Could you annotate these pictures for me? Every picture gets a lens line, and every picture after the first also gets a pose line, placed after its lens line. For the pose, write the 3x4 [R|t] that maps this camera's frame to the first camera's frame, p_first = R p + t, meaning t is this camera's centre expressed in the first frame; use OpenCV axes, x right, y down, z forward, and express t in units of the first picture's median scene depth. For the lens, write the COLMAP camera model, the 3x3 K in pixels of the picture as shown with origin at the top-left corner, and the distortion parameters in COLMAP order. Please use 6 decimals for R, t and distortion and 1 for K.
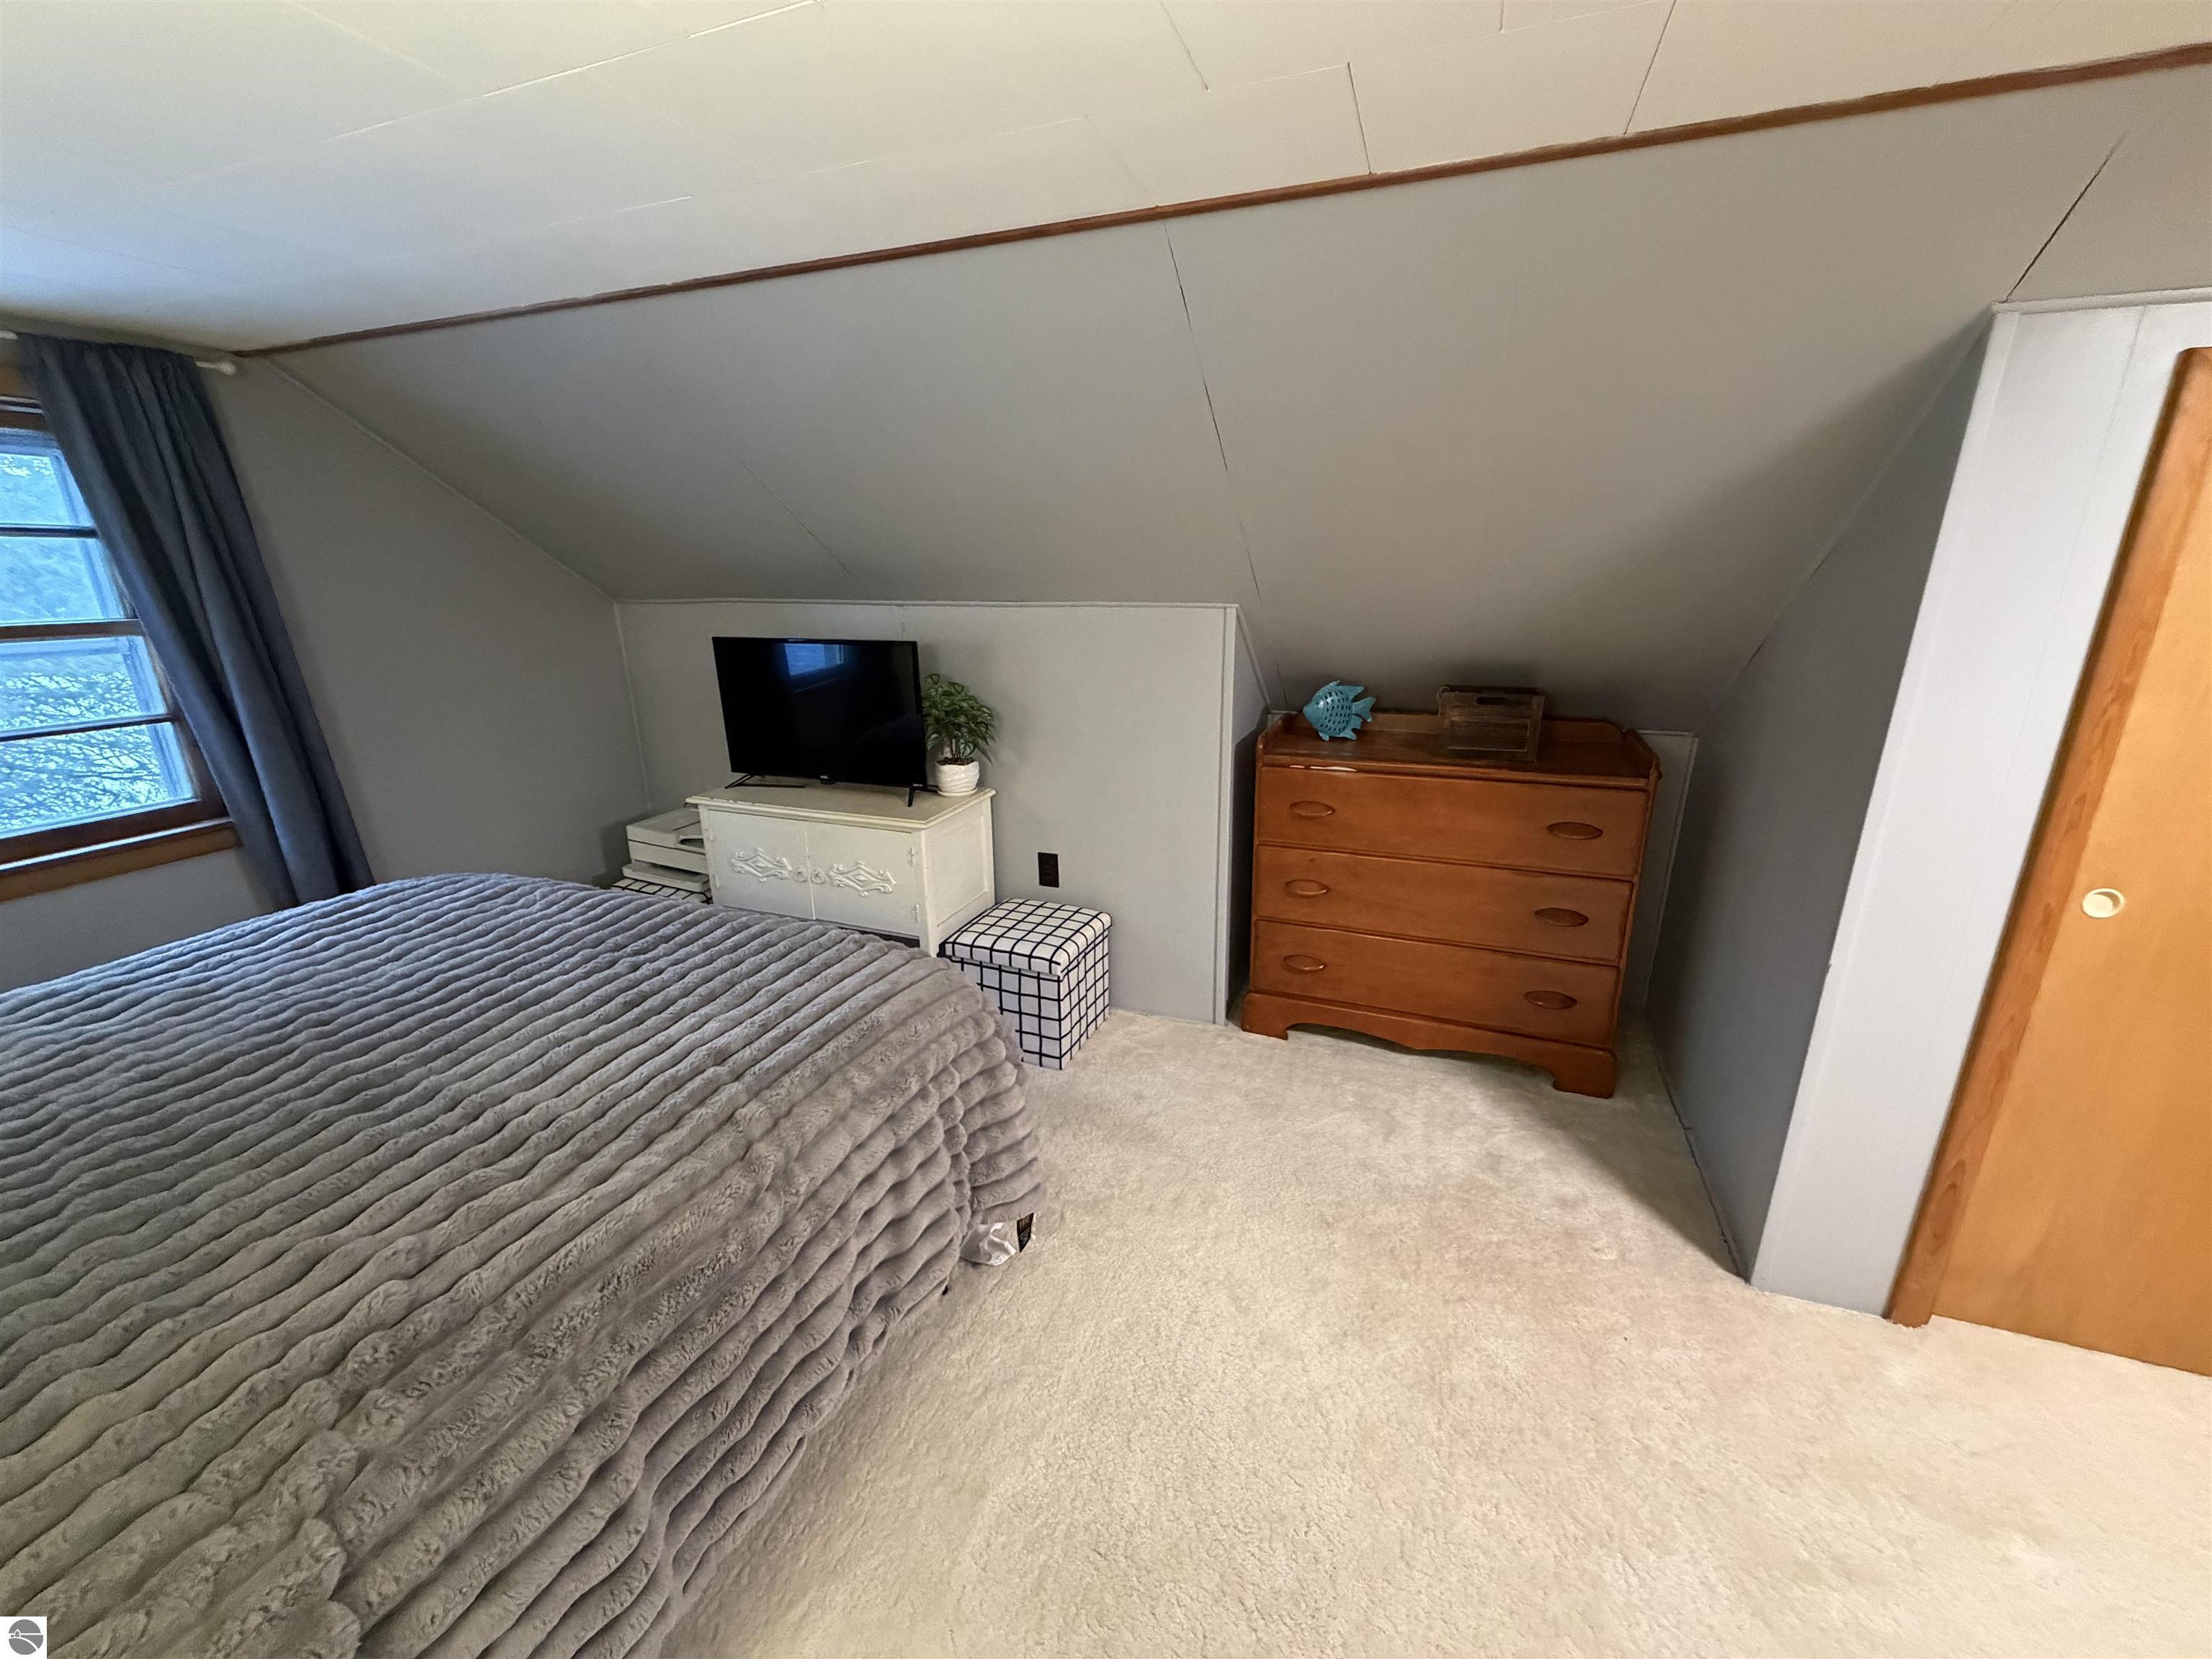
lens RADIAL K [[888.6, 0, 1106.9], [0, 888.6, 836.6], [0, 0, 1]] dist [0.002187, 0.000259]
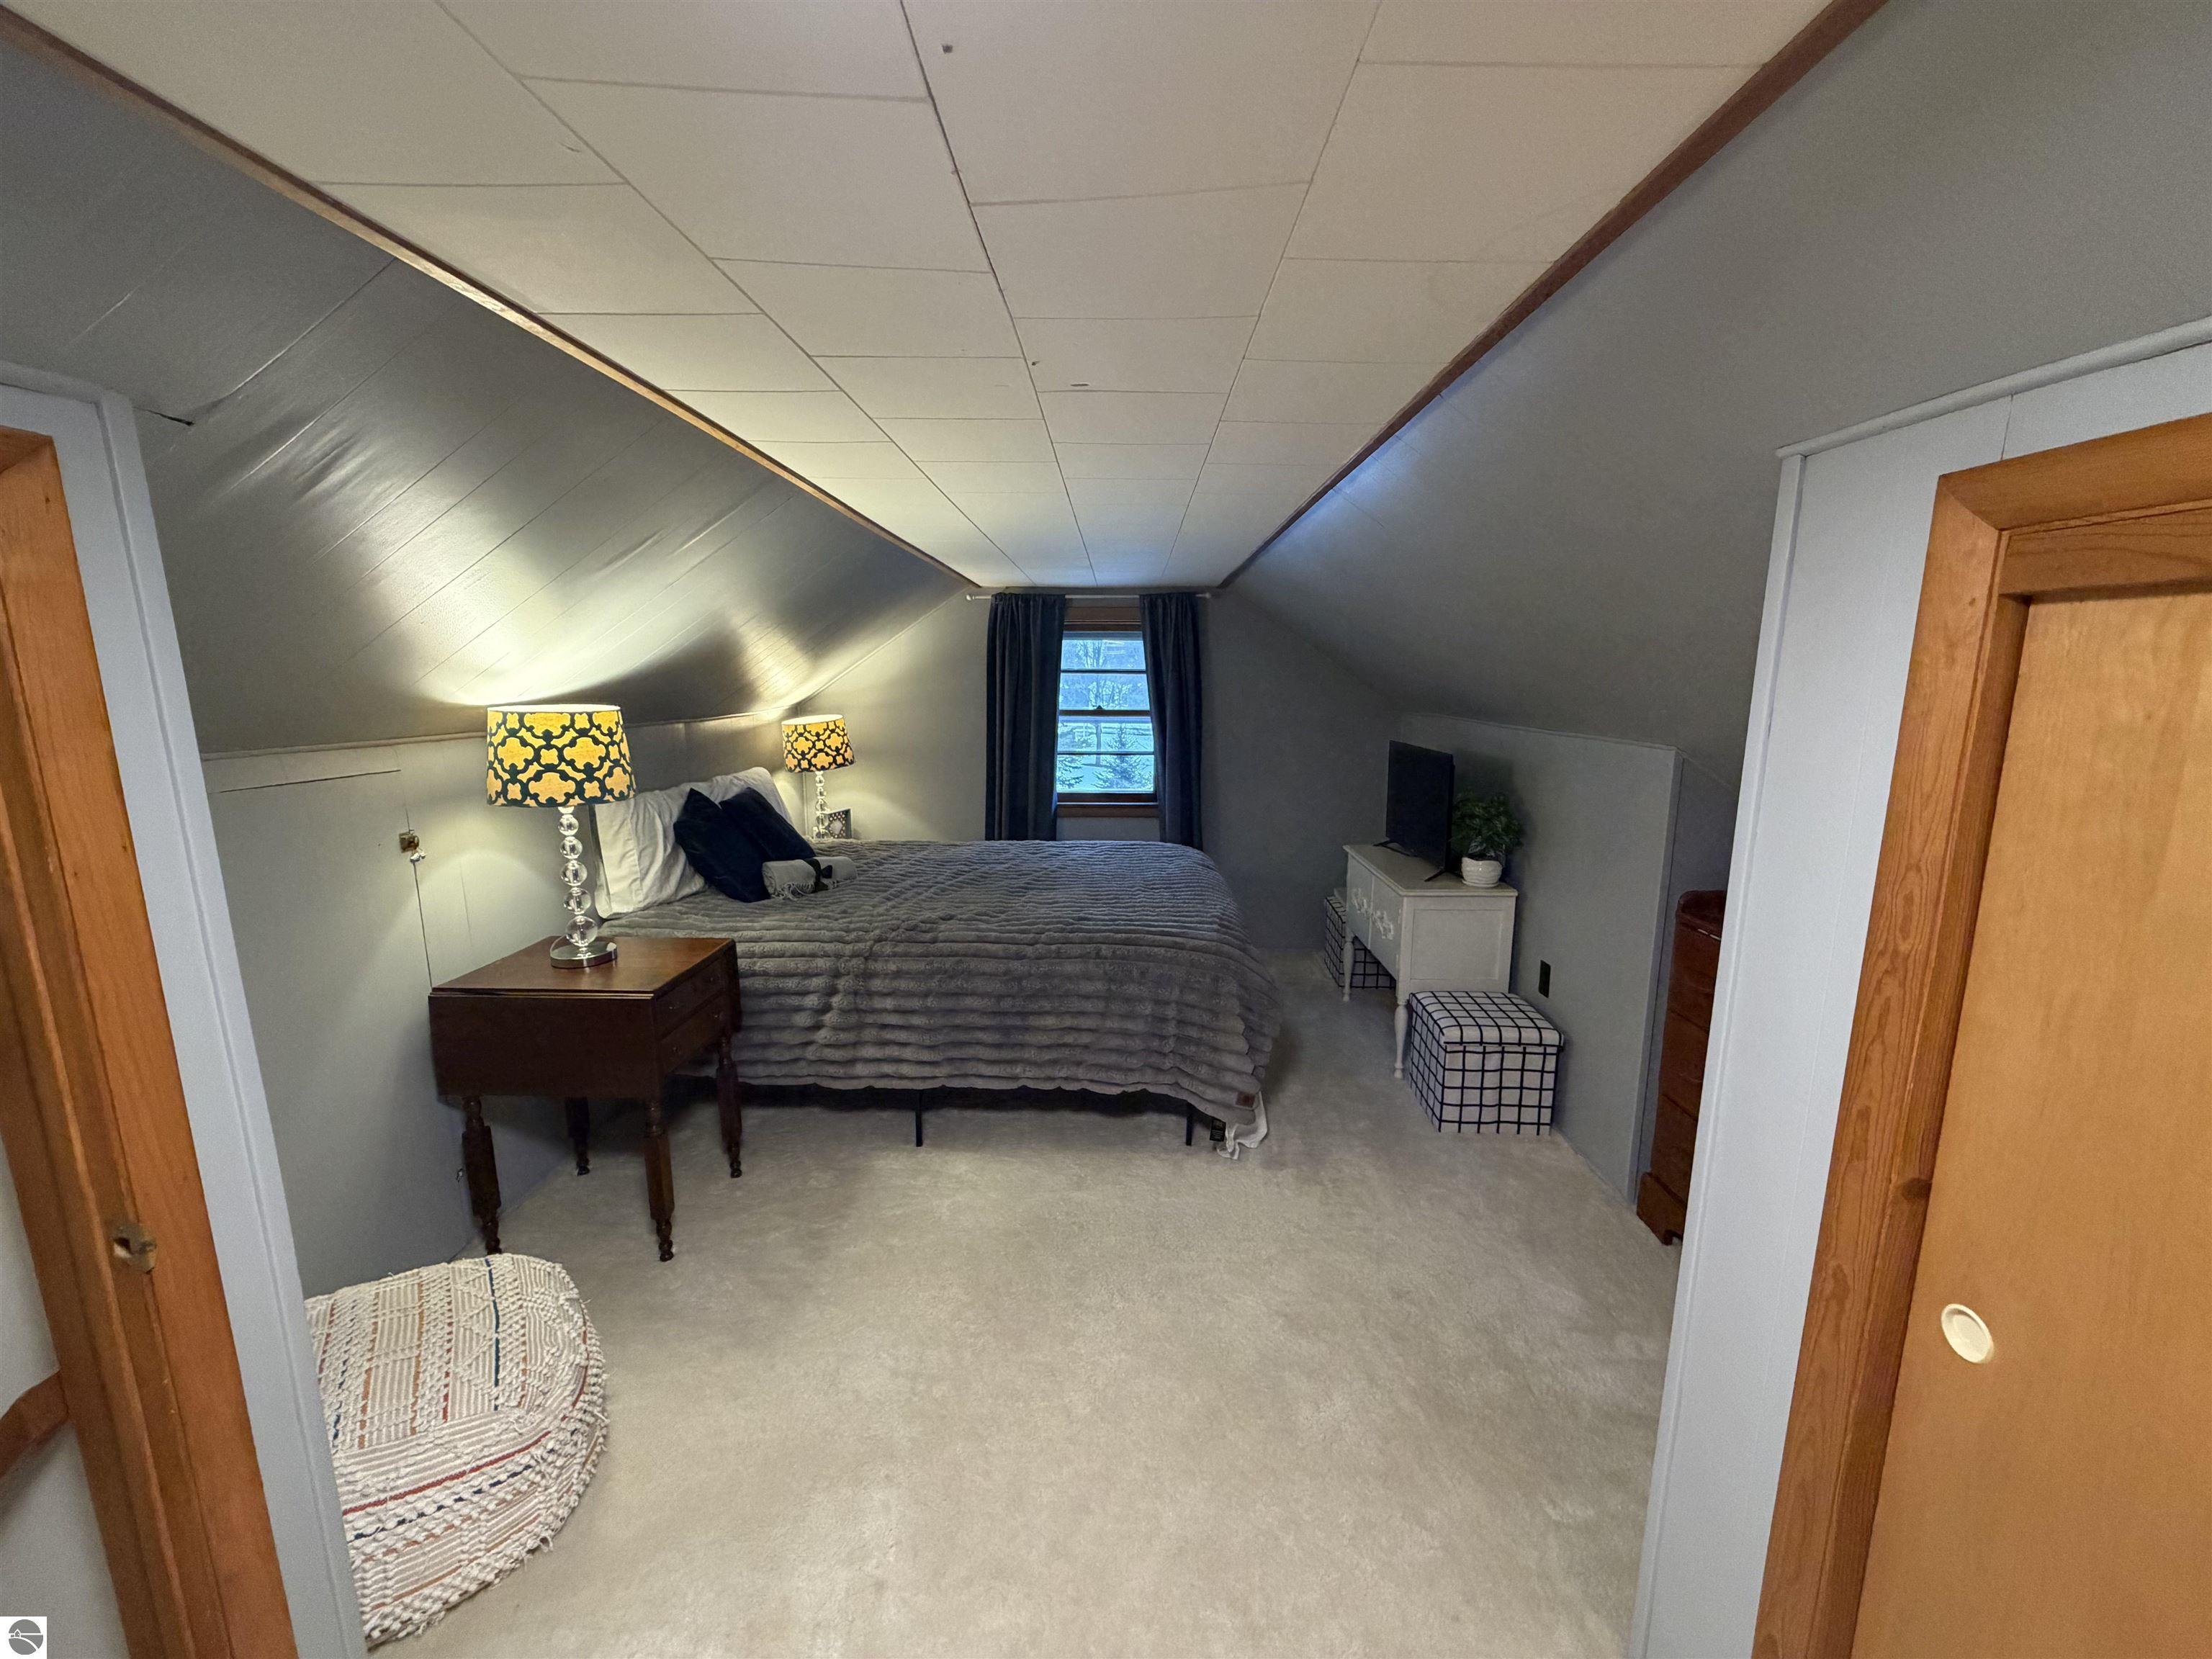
lens RADIAL K [[888.6, 0, 1107.6], [0, 888.6, 836.8], [0, 0, 1]] dist [0.002187, 0.000259]
pose [[0.339880, 0.181391, -0.922810, 0.928263], [-0.283668, 0.955298, 0.083299, -0.084715], [0.896668, 0.233460, 0.376141, 0.124018]]
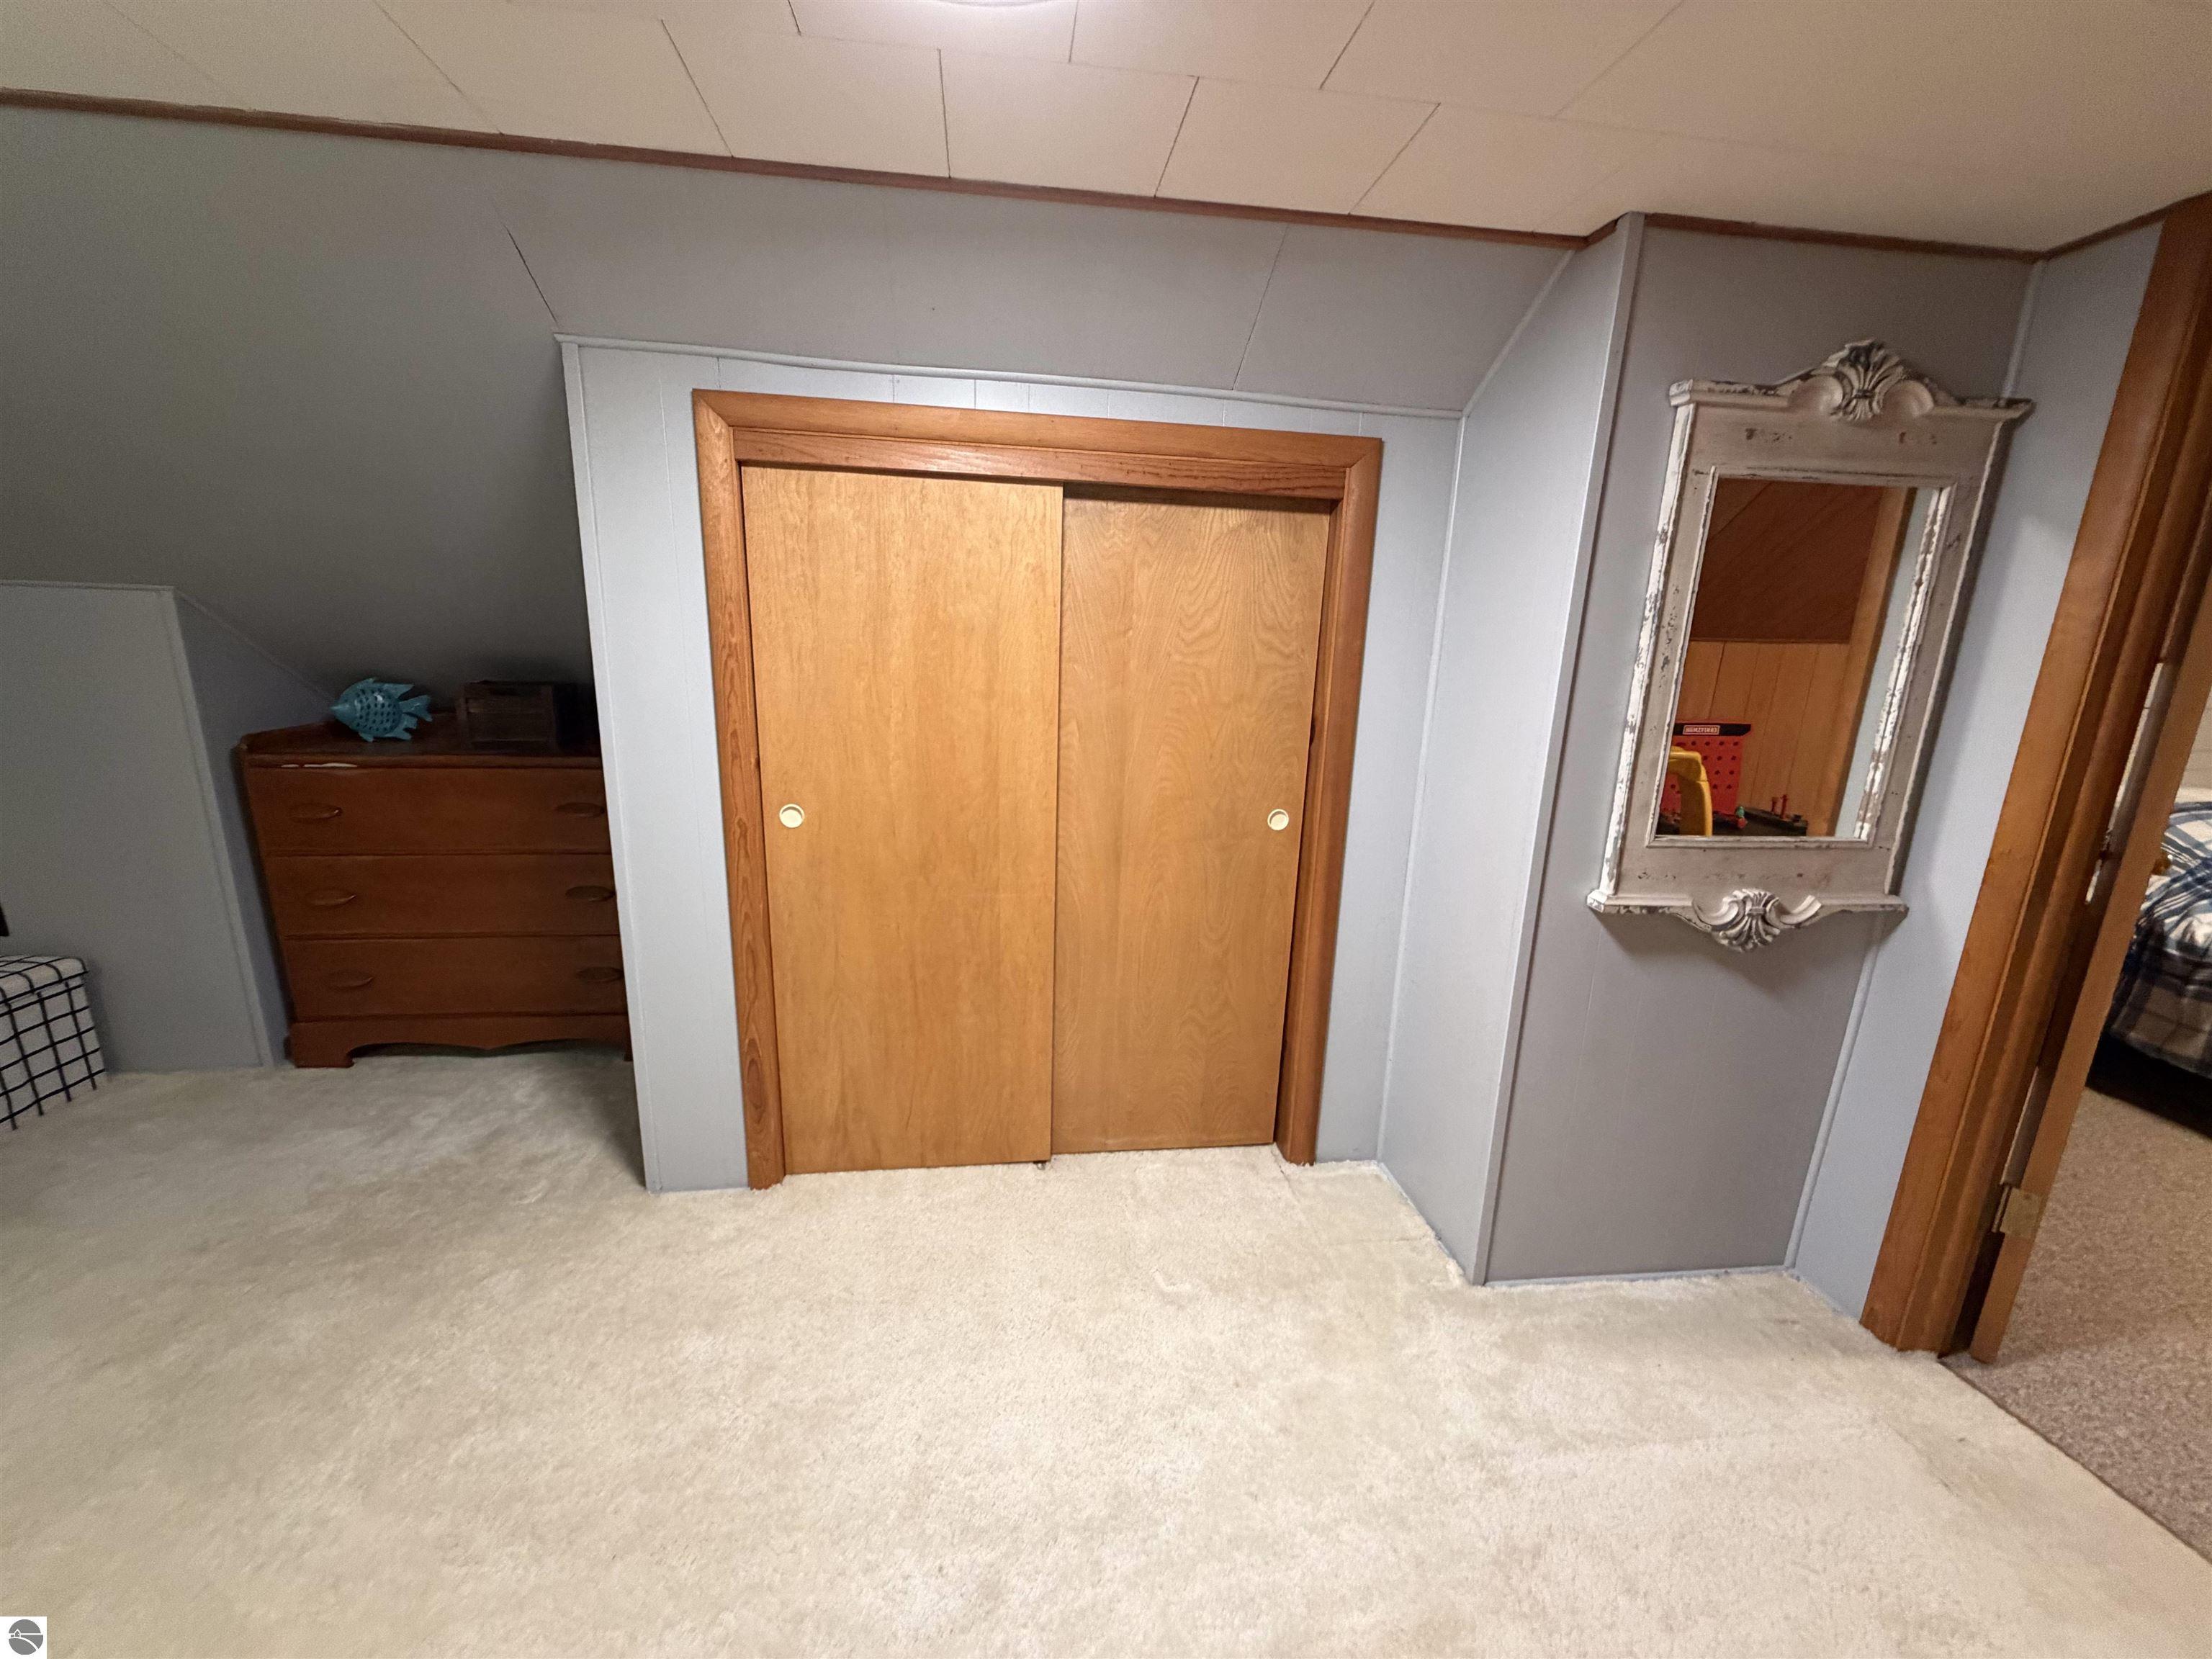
lens RADIAL K [[888.6, 0, 1104.6], [0, 888.6, 835.2], [0, 0, 1]] dist [0.002187, 0.000259]
pose [[0.884869, -0.074452, 0.459852, 0.605068], [0.101909, 0.994173, -0.035136, 0.127179], [-0.454557, 0.077953, 0.887300, -0.229566]]
